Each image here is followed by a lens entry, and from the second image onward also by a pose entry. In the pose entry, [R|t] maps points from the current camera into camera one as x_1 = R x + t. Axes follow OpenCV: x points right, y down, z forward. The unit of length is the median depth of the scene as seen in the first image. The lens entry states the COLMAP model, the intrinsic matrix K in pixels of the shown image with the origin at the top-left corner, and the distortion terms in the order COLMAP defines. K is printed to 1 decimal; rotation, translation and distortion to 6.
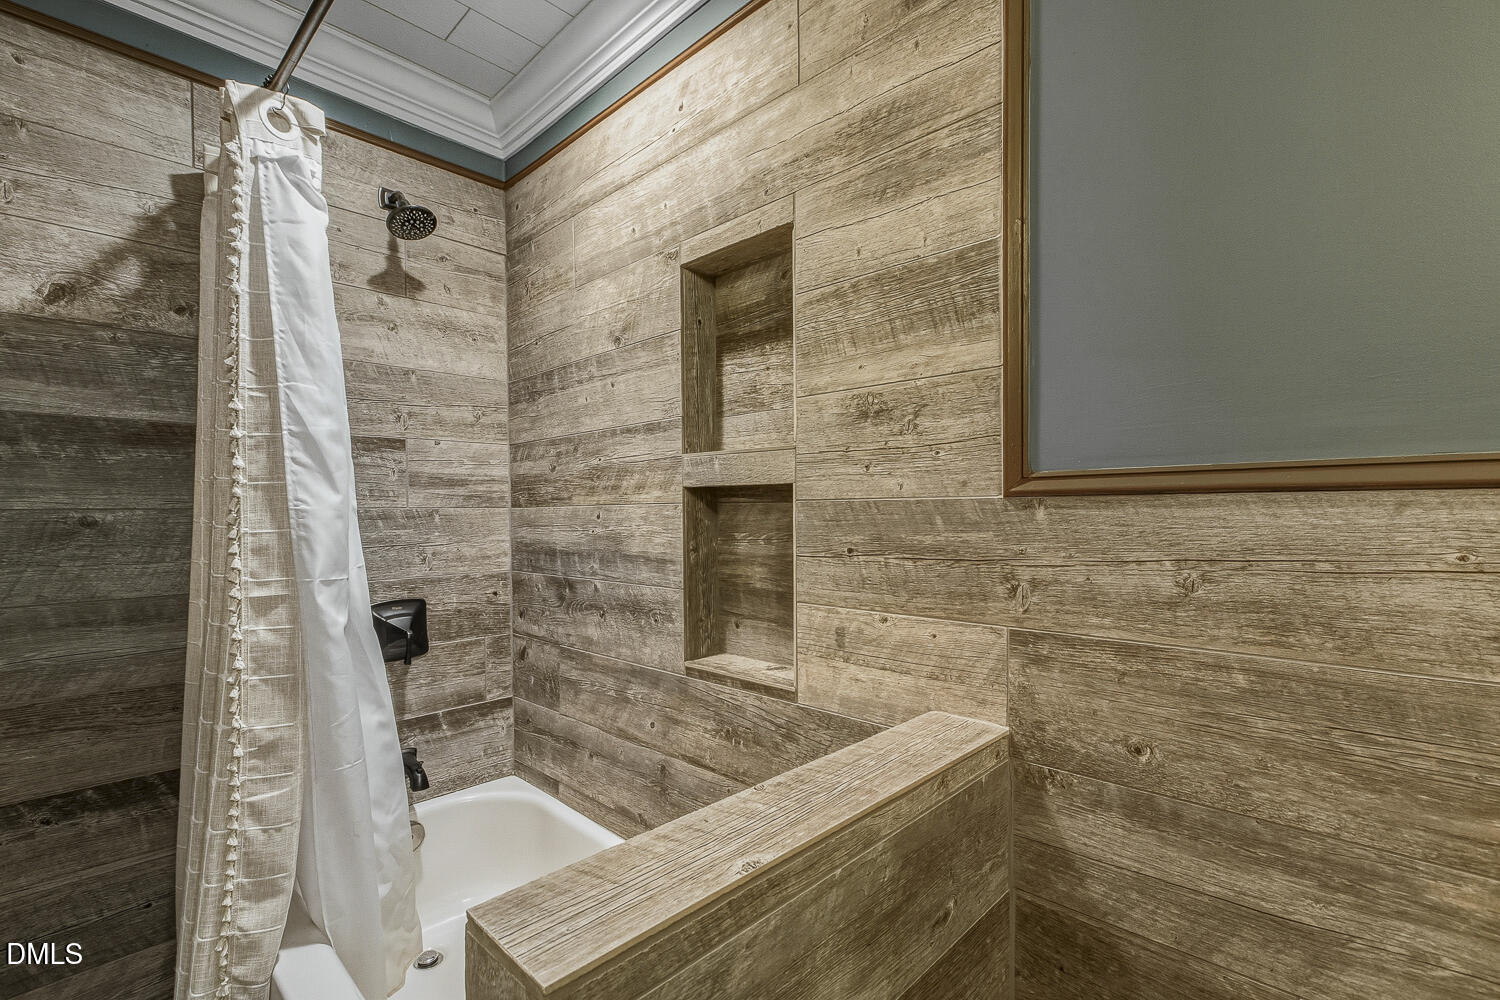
lens RADIAL K [[675.4, 0, 751.5], [0, 675.4, 506.5], [0, 0, 1]] dist [0.001562, -0.000776]
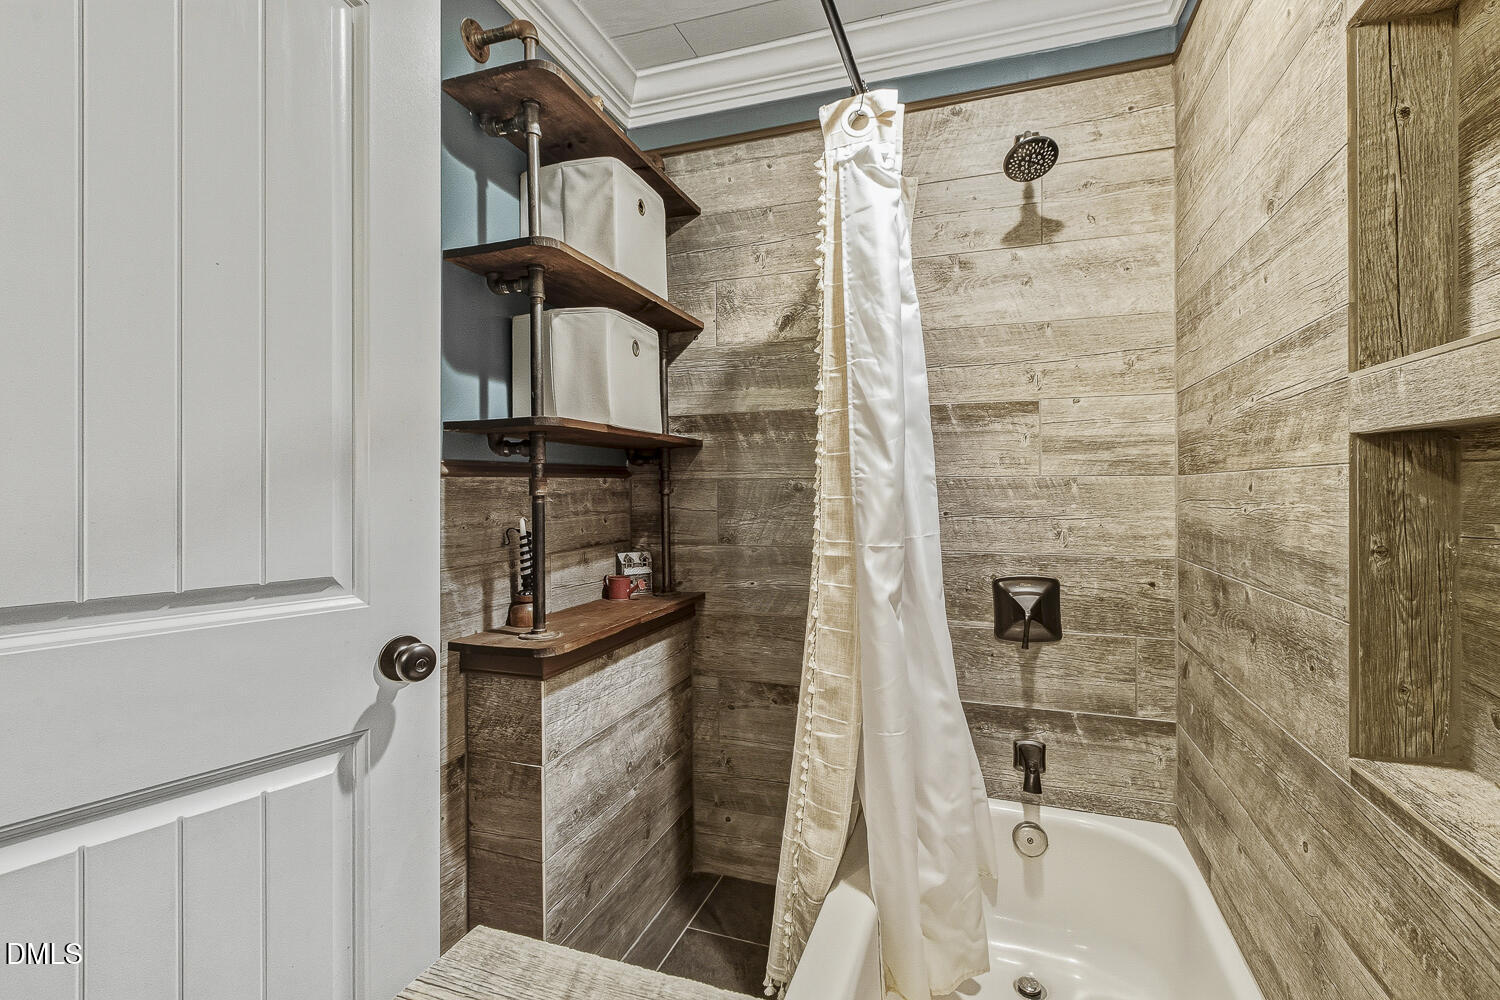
lens RADIAL K [[675.4, 0, 758.2], [0, 675.4, 480.1], [0, 0, 1]] dist [0.001562, -0.000776]
pose [[0.416784, -0.001244, -0.909005, 0.185540], [0.006105, 0.999980, 0.001431, 0.004356], [0.908985, -0.006146, 0.416784, 0.330226]]
